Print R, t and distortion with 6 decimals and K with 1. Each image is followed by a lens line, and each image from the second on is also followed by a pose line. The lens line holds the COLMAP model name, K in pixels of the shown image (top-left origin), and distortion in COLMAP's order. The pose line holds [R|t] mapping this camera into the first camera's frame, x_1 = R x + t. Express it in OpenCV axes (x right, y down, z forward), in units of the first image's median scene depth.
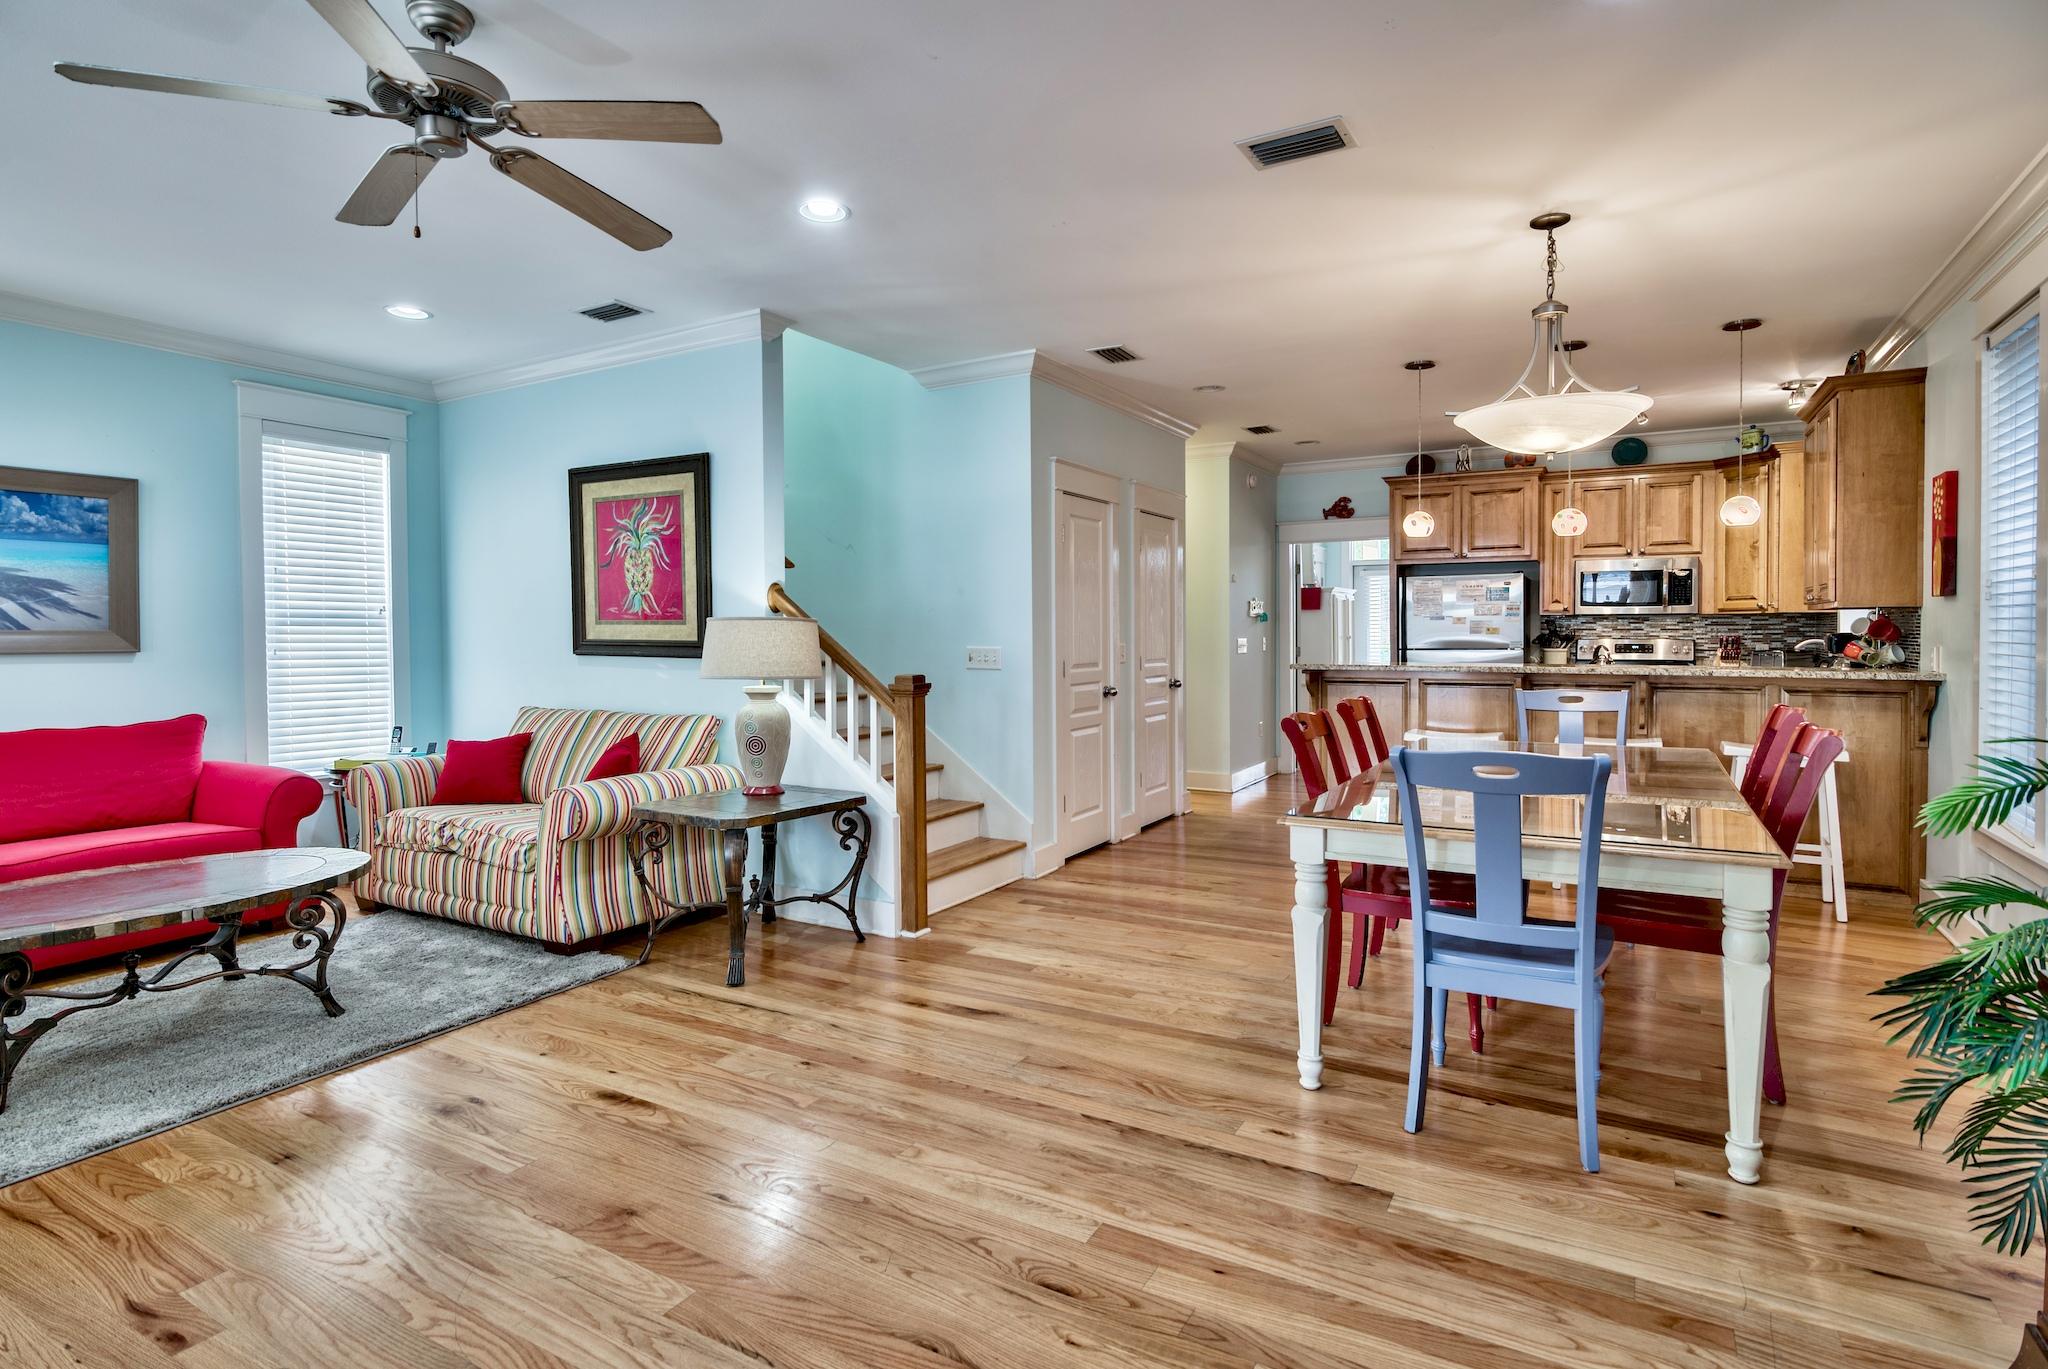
lens RADIAL K [[1007.6, 0, 1031.6], [0, 1007.6, 648.8], [0, 0, 1]] dist [0.000335, -0.000856]
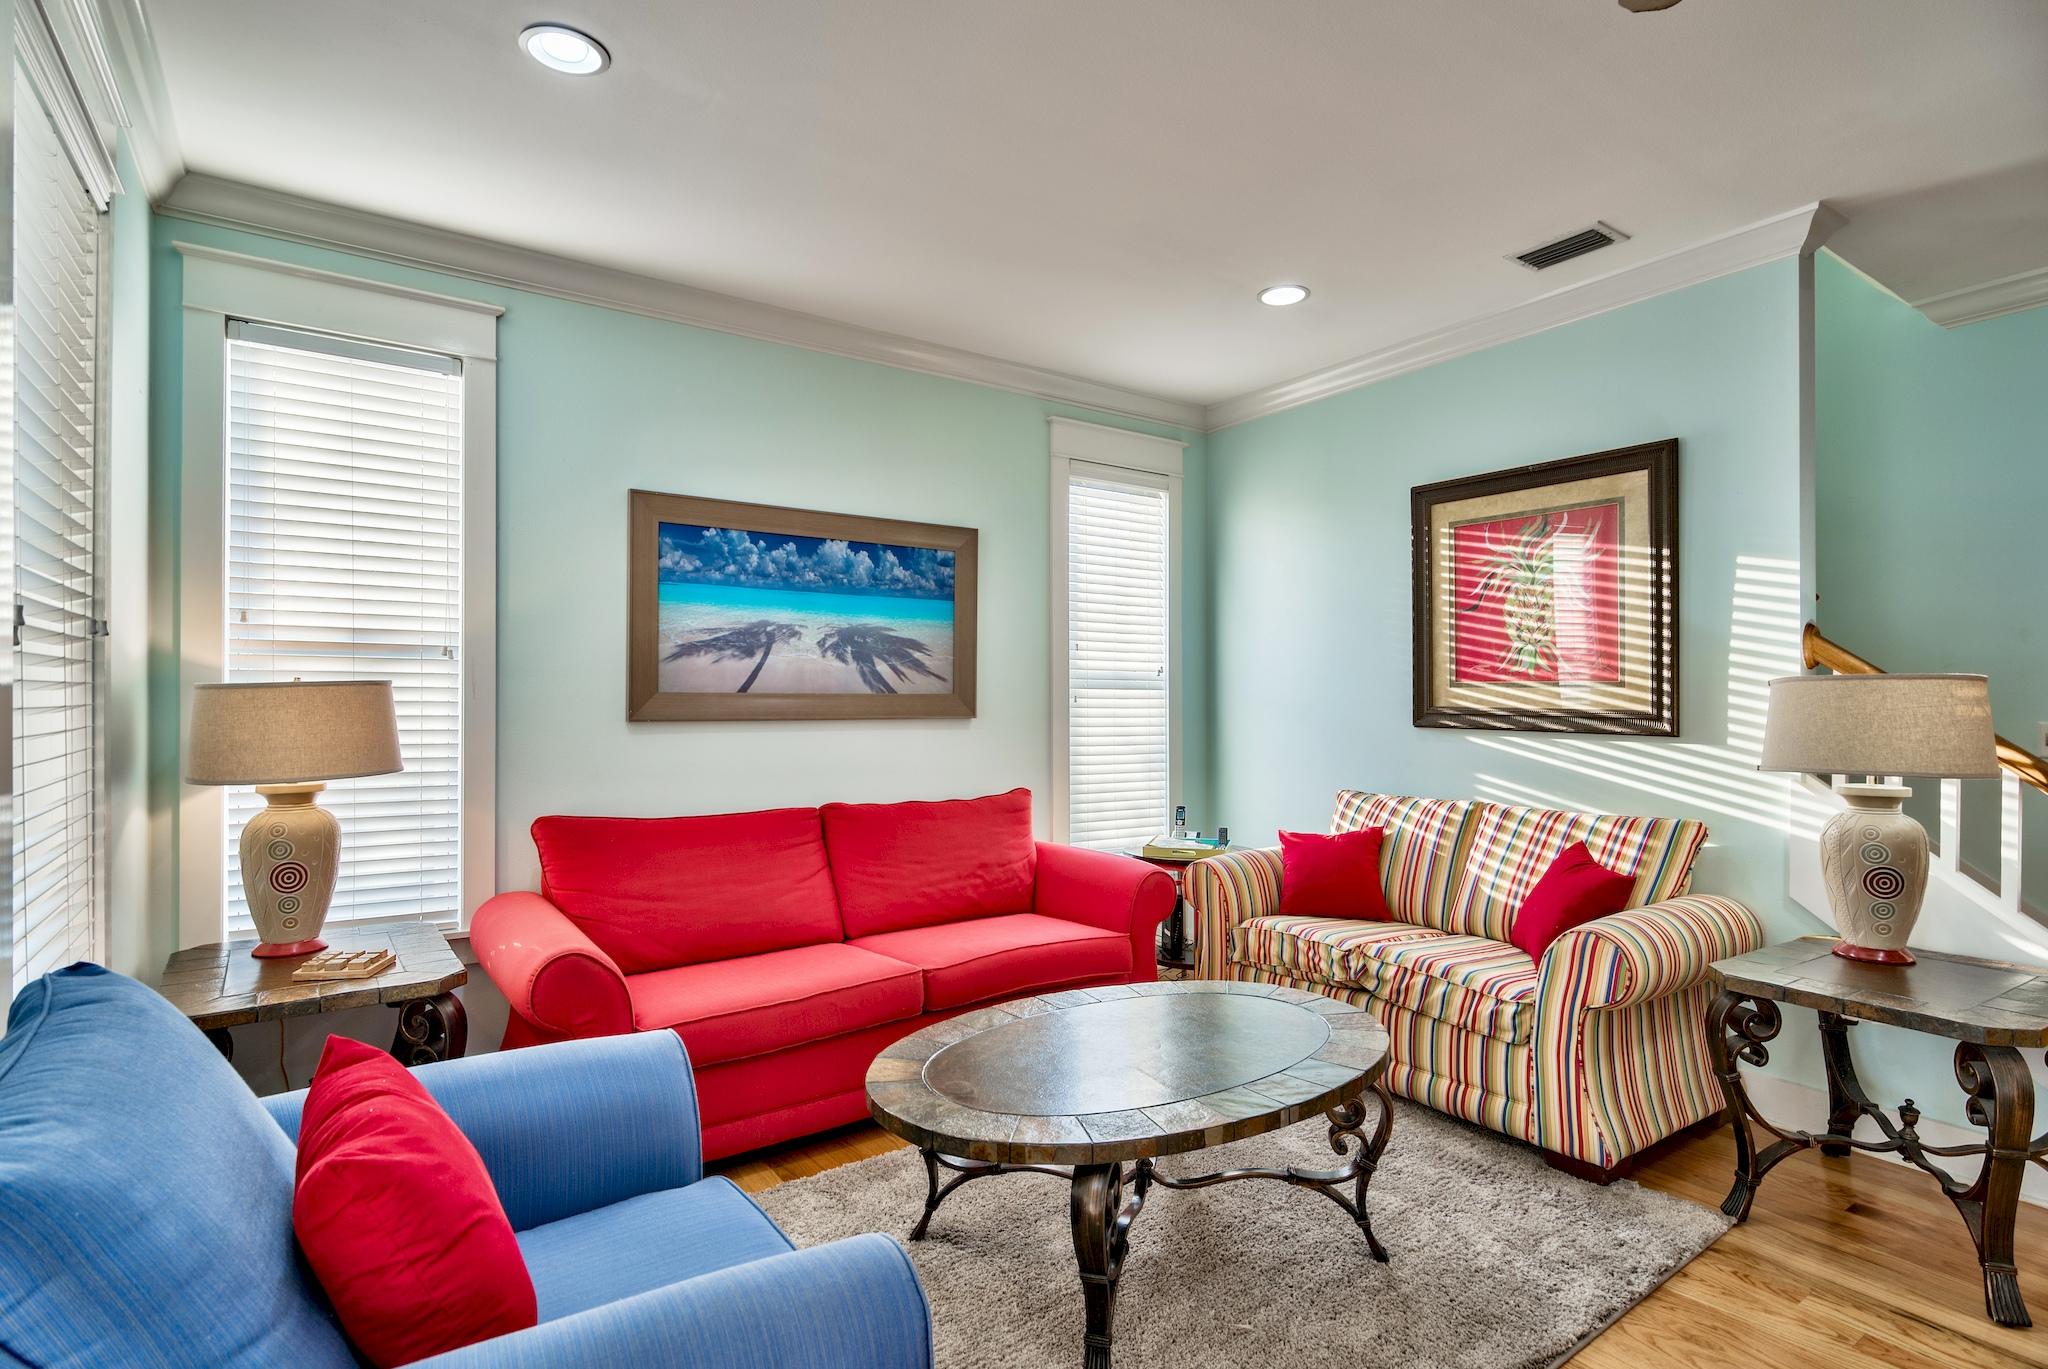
lens RADIAL K [[1001.1, 0, 1024.0], [0, 1001.1, 684.5], [0, 0, 1]] dist [-0.002224, -0.000326]
pose [[0.899803, -0.003435, -0.436282, -0.417963], [-0.008782, 0.999624, -0.025984, -0.003508], [0.436207, 0.027213, 0.899435, 0.188775]]
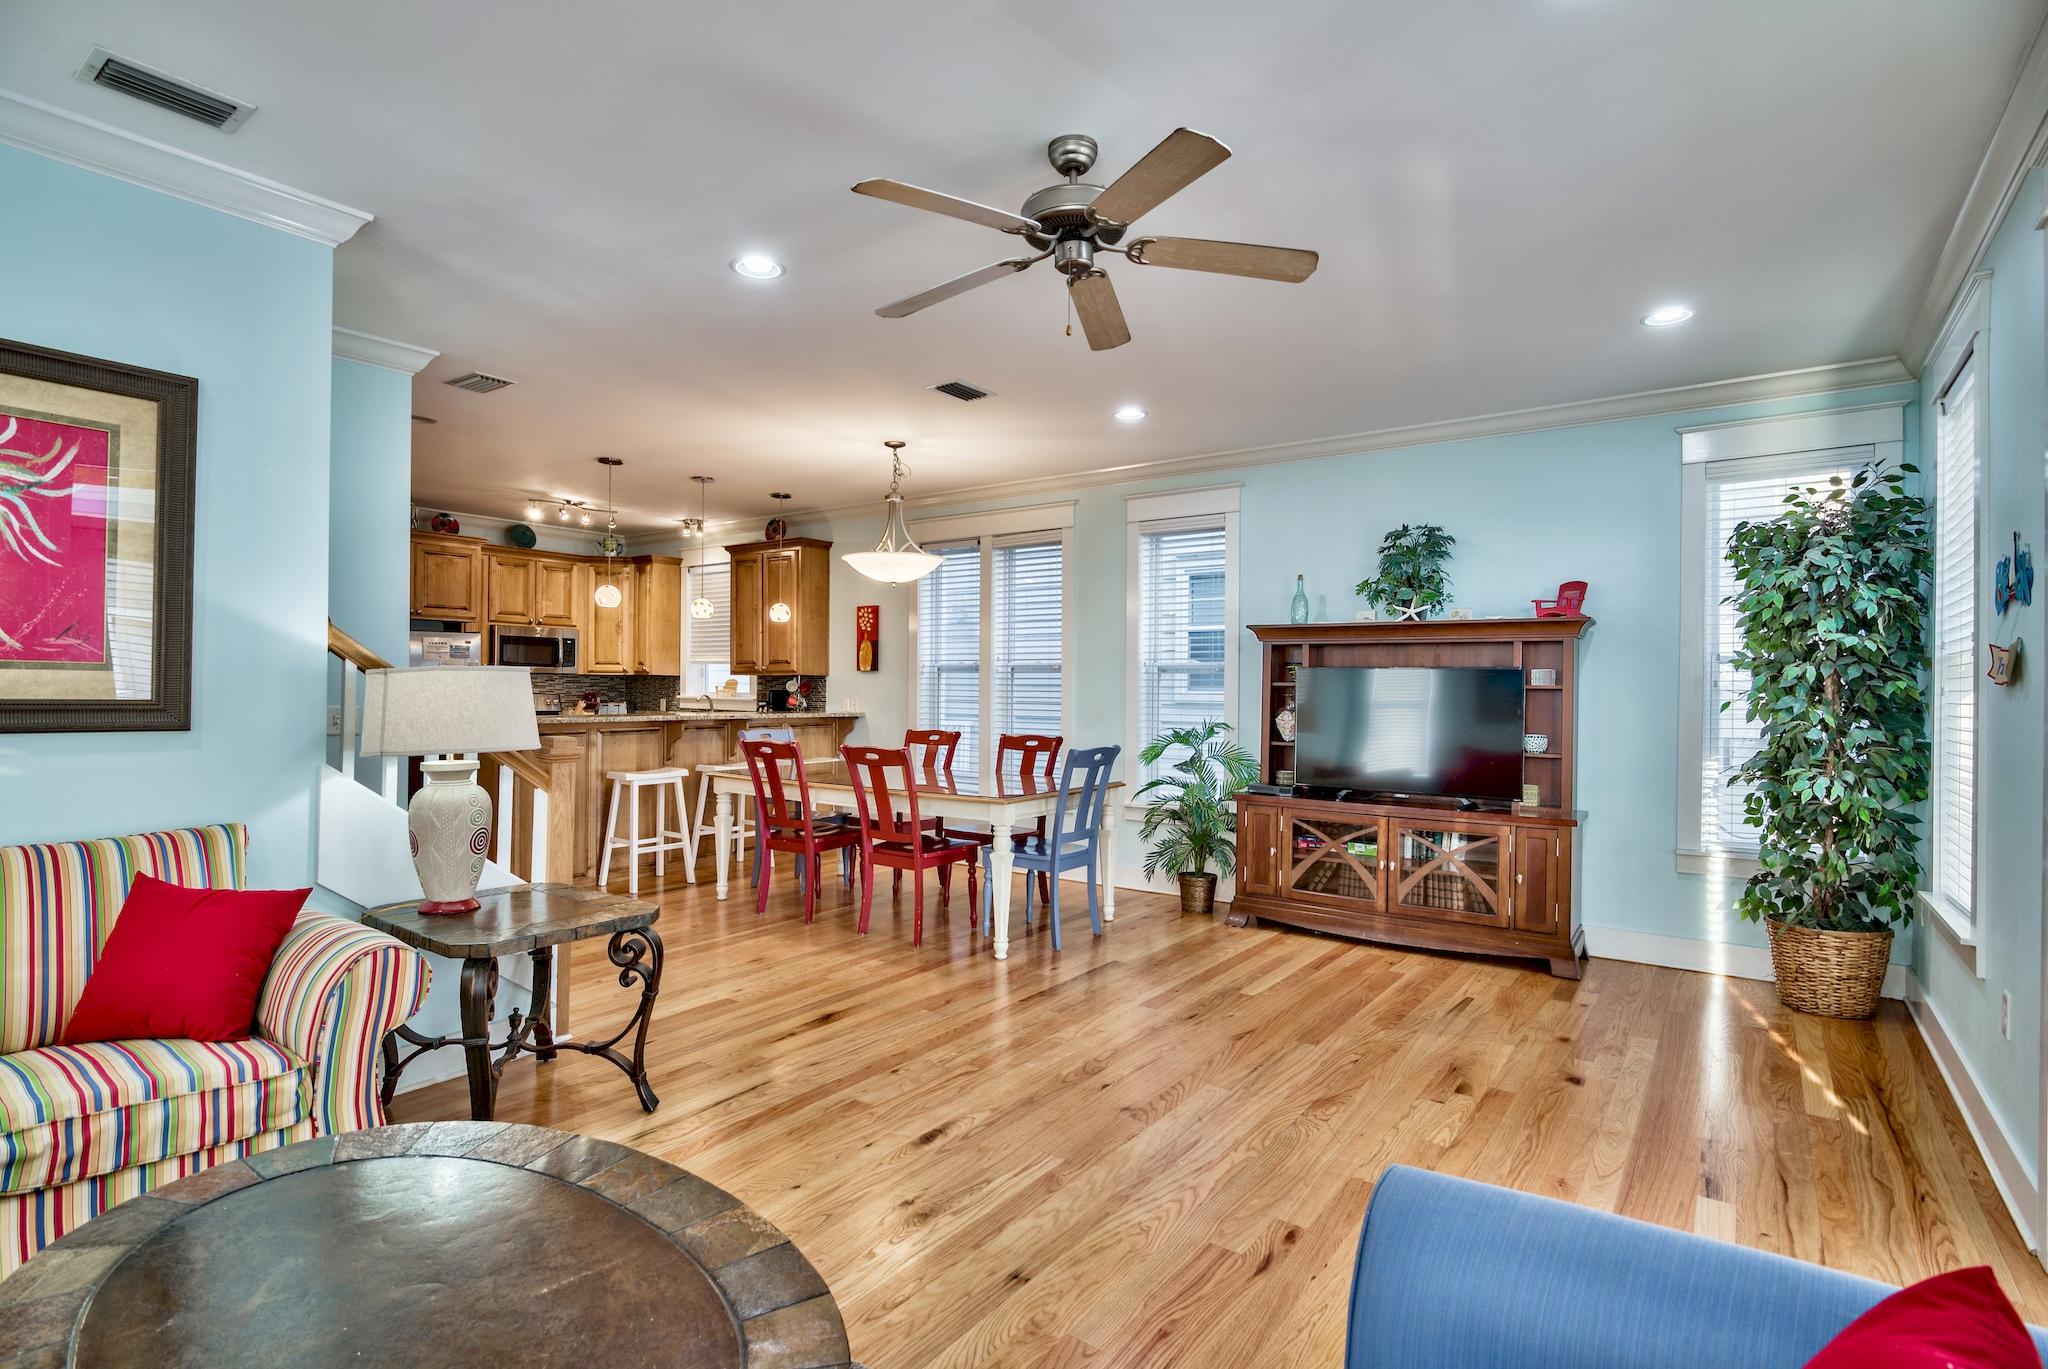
lens RADIAL K [[1001.1, 0, 1024.0], [0, 1001.1, 684.5], [0, 0, 1]] dist [-0.002224, -0.000326]
pose [[0.116375, 0.007722, 0.993175, -0.825082], [0.009587, 0.999914, -0.008898, -0.007137], [-0.993159, 0.010557, 0.116291, 0.448097]]
